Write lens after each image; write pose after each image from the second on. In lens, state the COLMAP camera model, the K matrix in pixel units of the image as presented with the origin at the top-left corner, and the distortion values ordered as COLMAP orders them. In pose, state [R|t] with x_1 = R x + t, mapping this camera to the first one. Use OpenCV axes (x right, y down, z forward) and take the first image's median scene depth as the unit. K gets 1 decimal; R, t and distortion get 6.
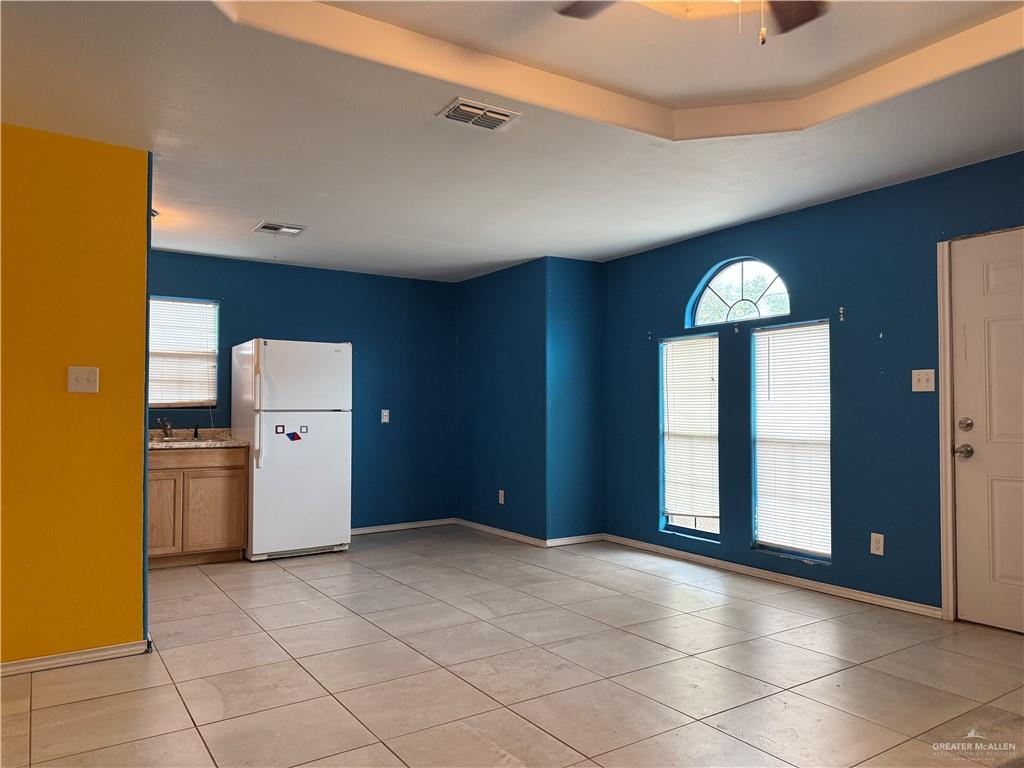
lens RADIAL K [[725.9, 0, 512.0], [0, 725.9, 384.0], [0, 0, 1]] dist [0.097291, -0.102728]
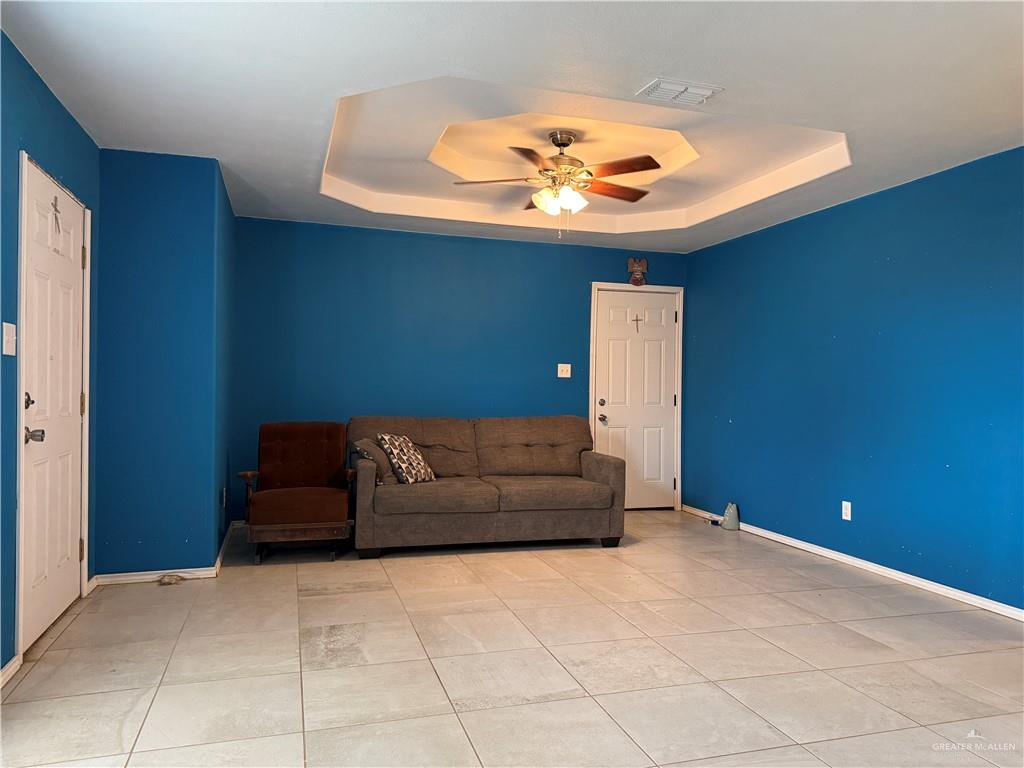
lens RADIAL K [[725.9, 0, 512.0], [0, 725.9, 384.0], [0, 0, 1]] dist [0.097291, -0.102728]
pose [[-0.960615, -0.012174, 0.277615, -0.069833], [-0.019112, 0.999569, -0.022297, 0.035006], [-0.277224, -0.026724, -0.960434, 1.285384]]
